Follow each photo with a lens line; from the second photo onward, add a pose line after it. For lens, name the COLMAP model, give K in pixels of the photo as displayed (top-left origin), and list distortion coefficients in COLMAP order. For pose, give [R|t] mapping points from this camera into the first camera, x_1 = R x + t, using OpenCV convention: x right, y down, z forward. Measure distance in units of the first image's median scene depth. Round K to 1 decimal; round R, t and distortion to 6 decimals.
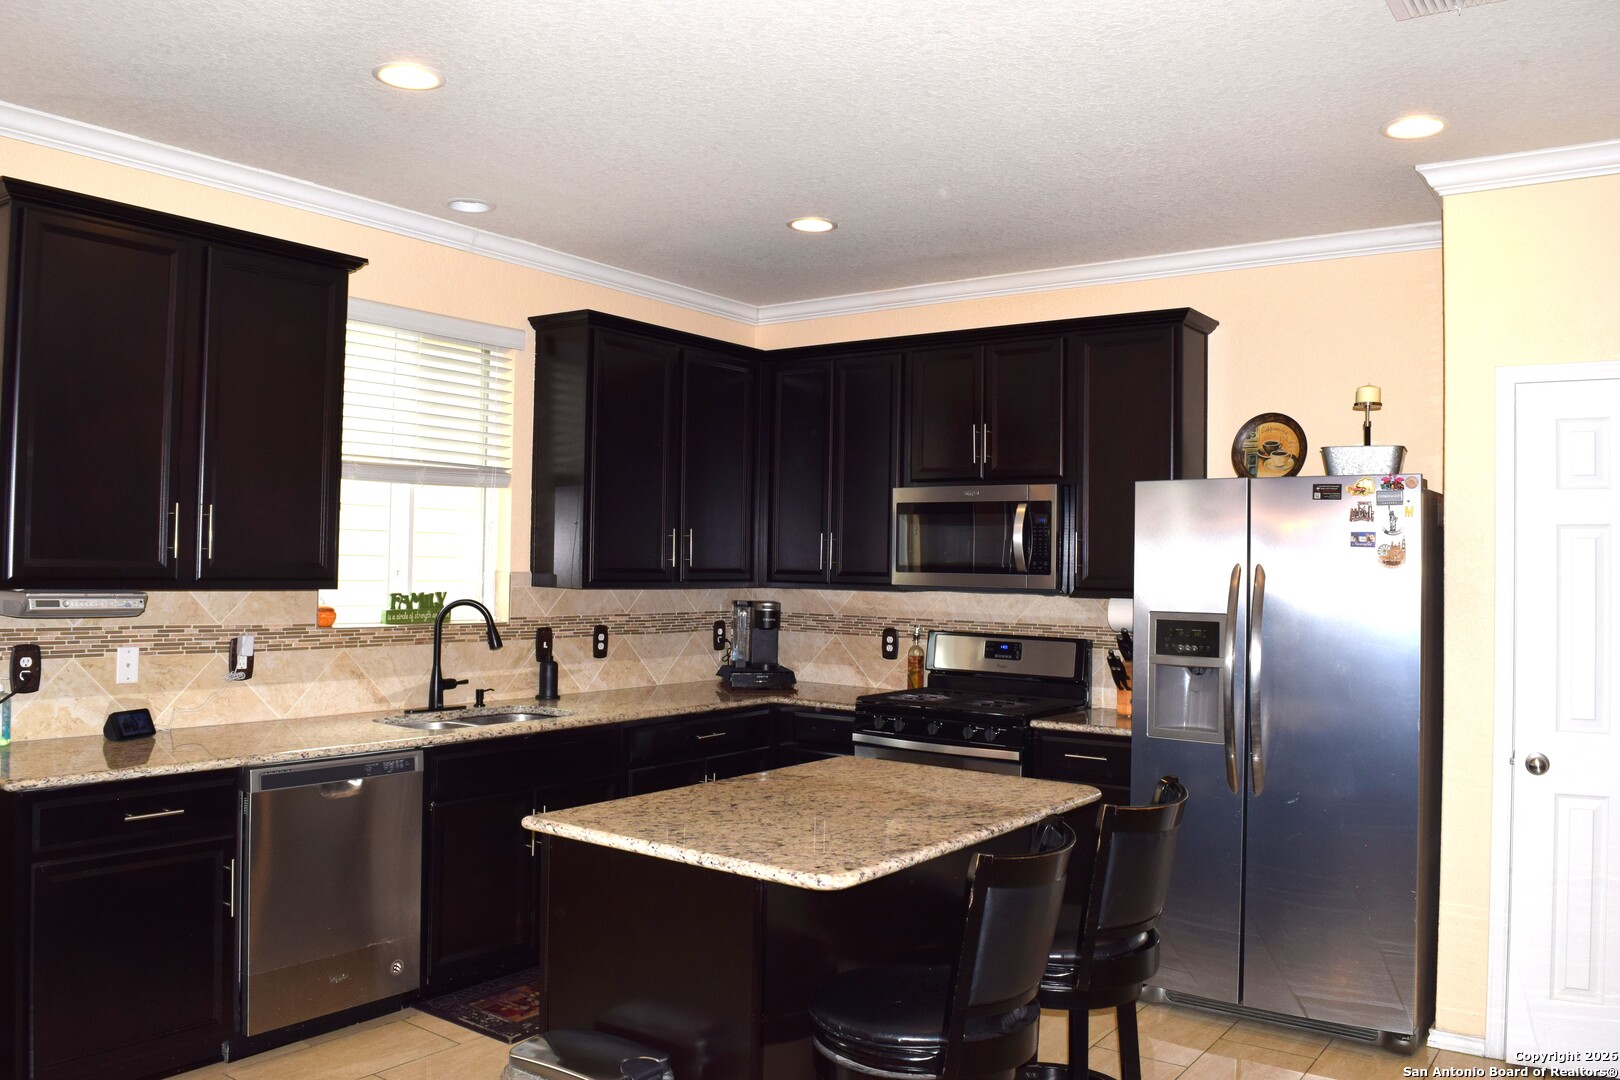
lens RADIAL K [[1270.6, 0, 809.5], [0, 1270.6, 537.4], [0, 0, 1]] dist [-0.085748, 0.006314]
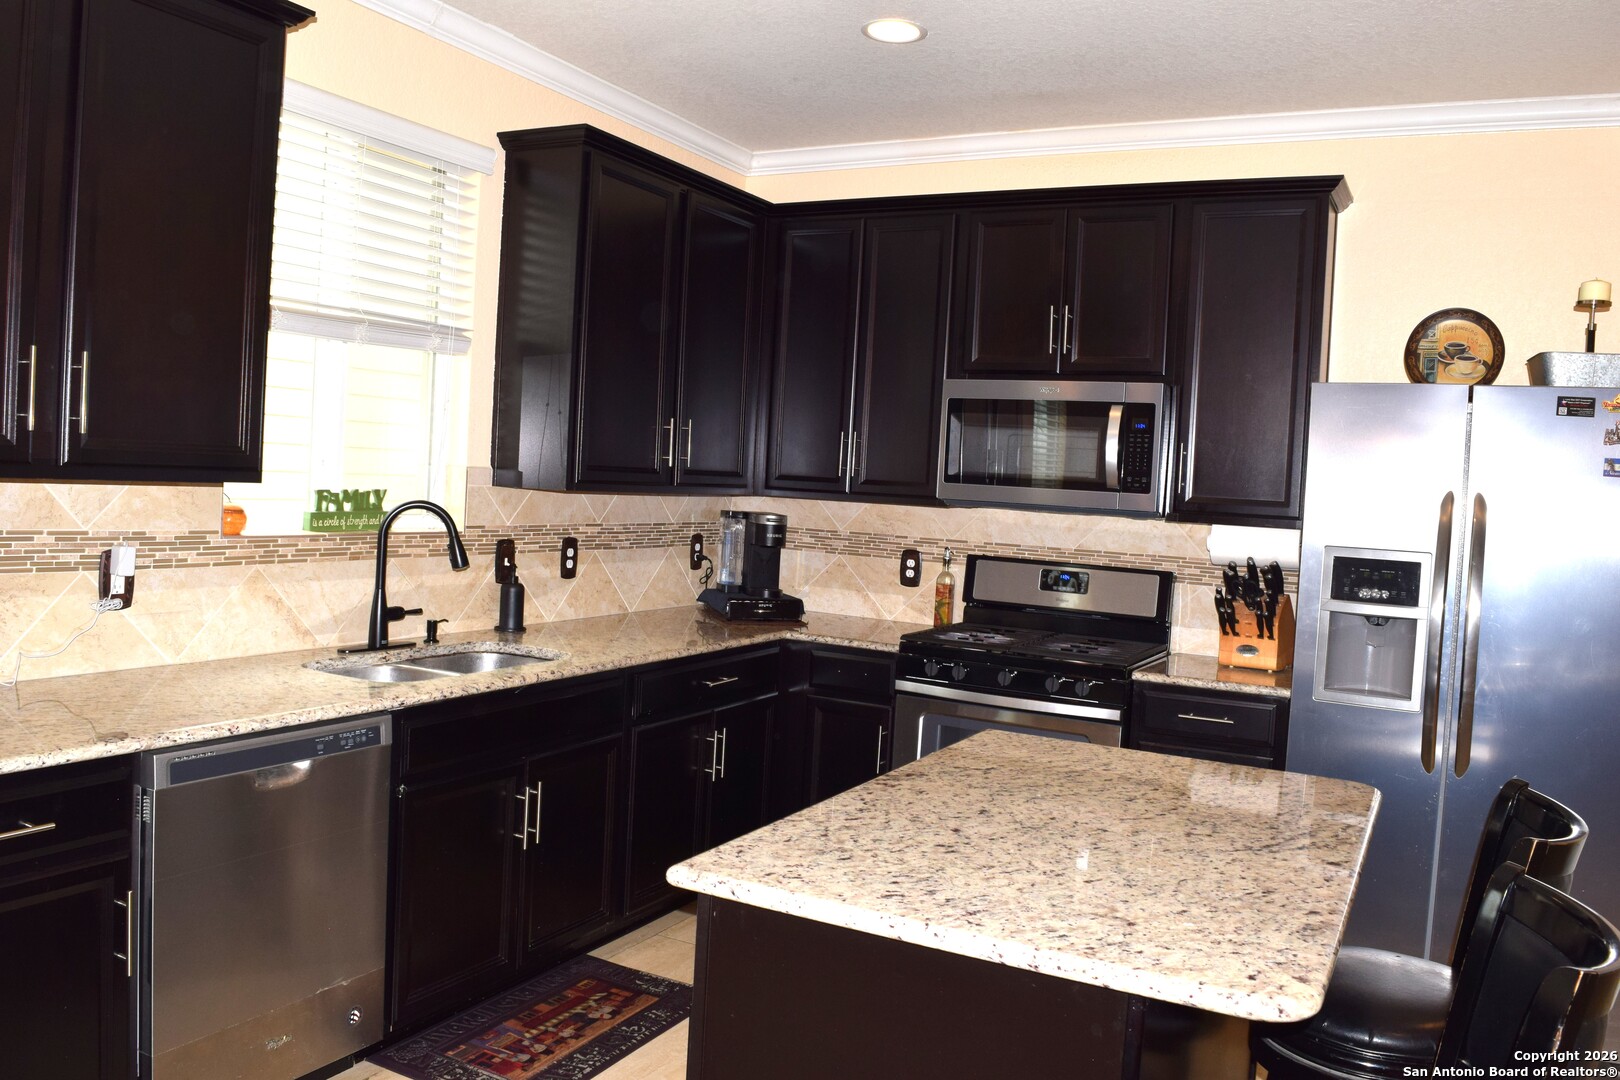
lens RADIAL K [[1270.6, 0, 812.8], [0, 1270.6, 534.1], [0, 0, 1]] dist [-0.085748, 0.006314]
pose [[0.989377, 0.028848, 0.142481, -0.147189], [-0.039006, 0.996852, 0.069022, 0.007896], [-0.140041, -0.073846, 0.987388, 0.229365]]
